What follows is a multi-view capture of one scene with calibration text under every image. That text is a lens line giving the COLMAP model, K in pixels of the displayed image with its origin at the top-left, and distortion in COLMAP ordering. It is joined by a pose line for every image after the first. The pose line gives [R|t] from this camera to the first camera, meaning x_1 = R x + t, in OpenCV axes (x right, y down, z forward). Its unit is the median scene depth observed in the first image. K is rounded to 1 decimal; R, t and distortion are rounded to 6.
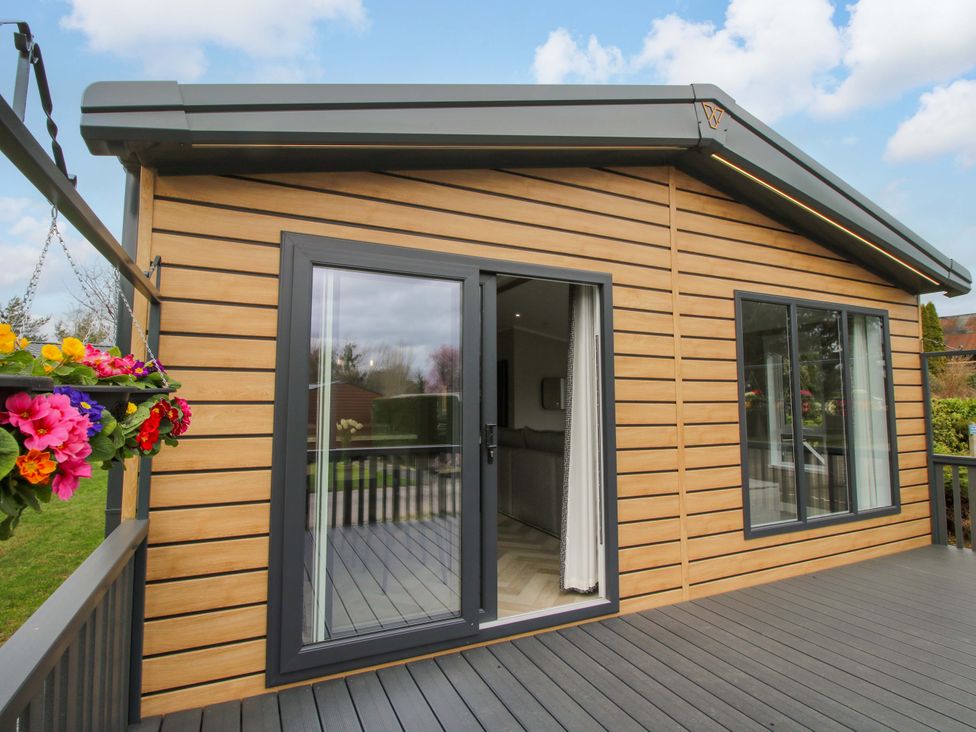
lens RADIAL K [[514.2, 0, 489.3], [0, 514.2, 359.6], [0, 0, 1]] dist [-0.002225, -0.000075]
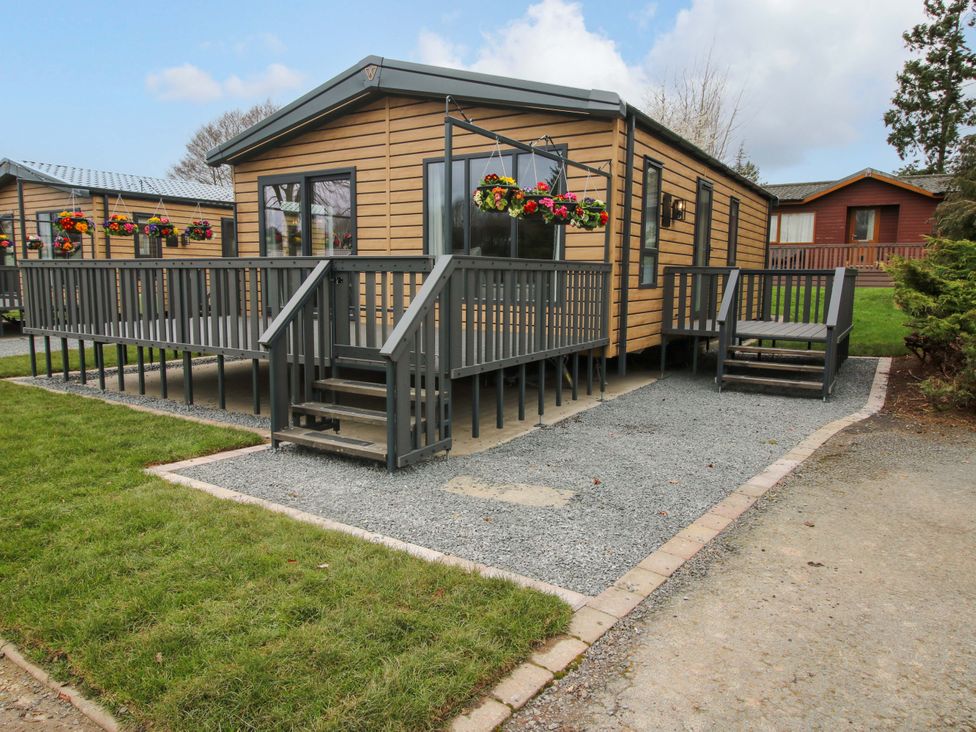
lens RADIAL K [[681.9, 0, 489.6], [0, 681.9, 328.0], [0, 0, 1]] dist [0.055239, 0.000996]
pose [[0.550327, 0.062687, -0.832593, 2.671521], [0.063248, 0.991183, 0.116433, 0.179959], [0.832550, -0.116736, 0.541510, -0.116490]]
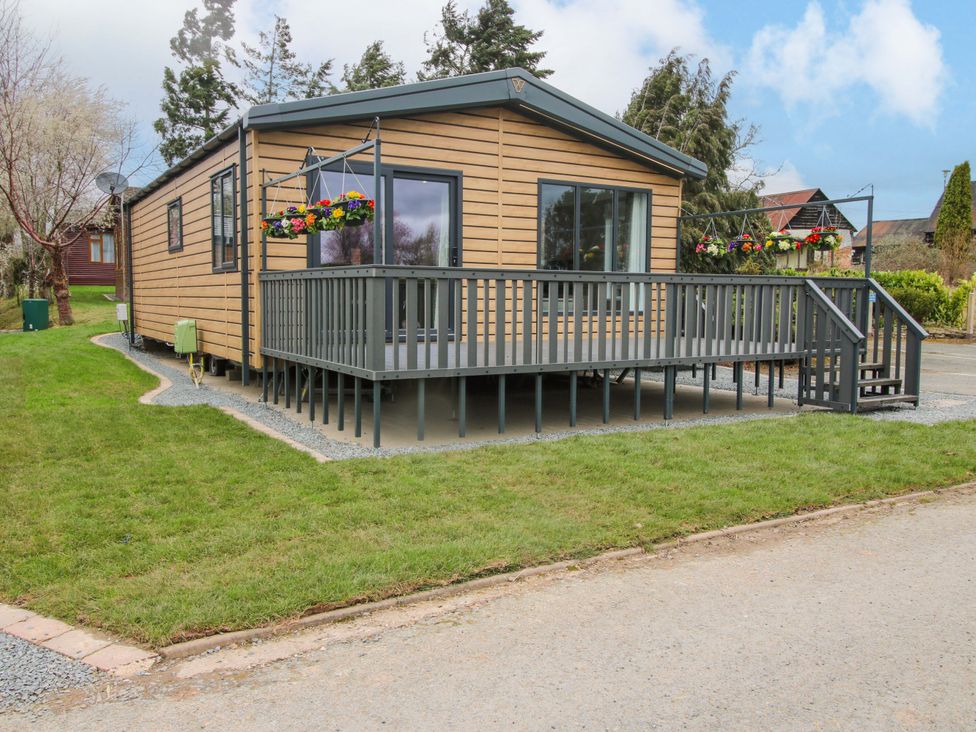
lens RADIAL K [[791.5, 0, 487.1], [0, 791.5, 379.8], [0, 0, 1]] dist [0.005519, 0.000975]
pose [[0.995595, -0.001461, 0.093744, 0.046180], [-0.015913, 0.982739, 0.184312, 0.050329], [-0.092395, -0.184991, 0.978387, -1.892447]]
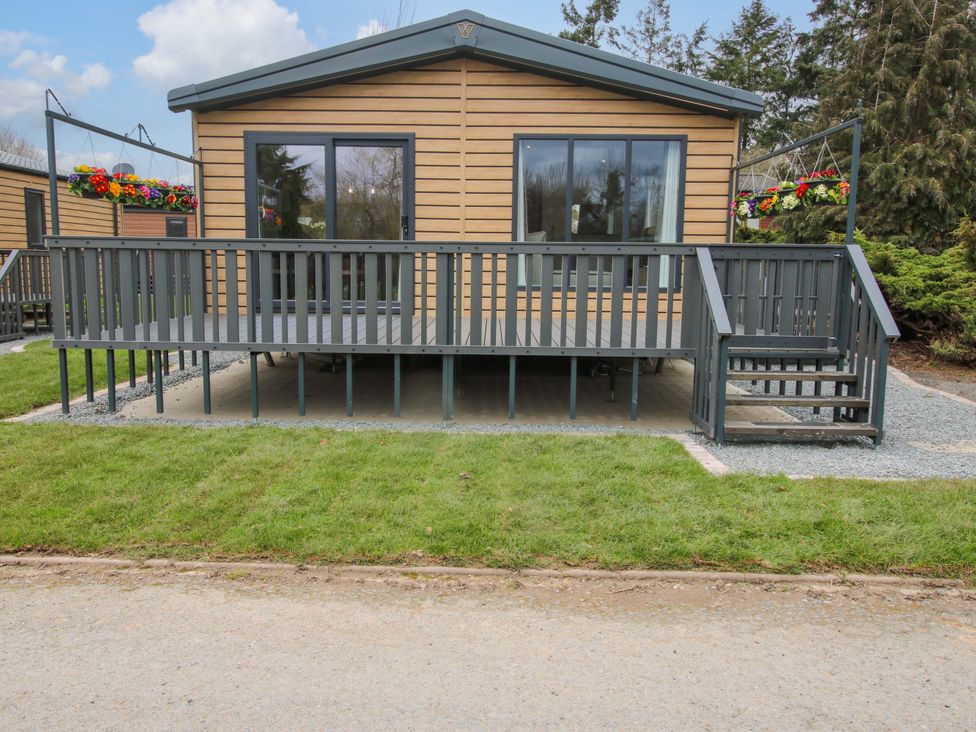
lens RADIAL K [[774.4, 0, 470.3], [0, 774.4, 352.7], [0, 0, 1]] dist [0.015279, 0.007516]
pose [[0.895863, 0.062430, -0.439923, 1.519177], [0.022804, 0.982316, 0.185838, 0.081319], [0.443745, -0.176517, 0.878597, -1.306823]]
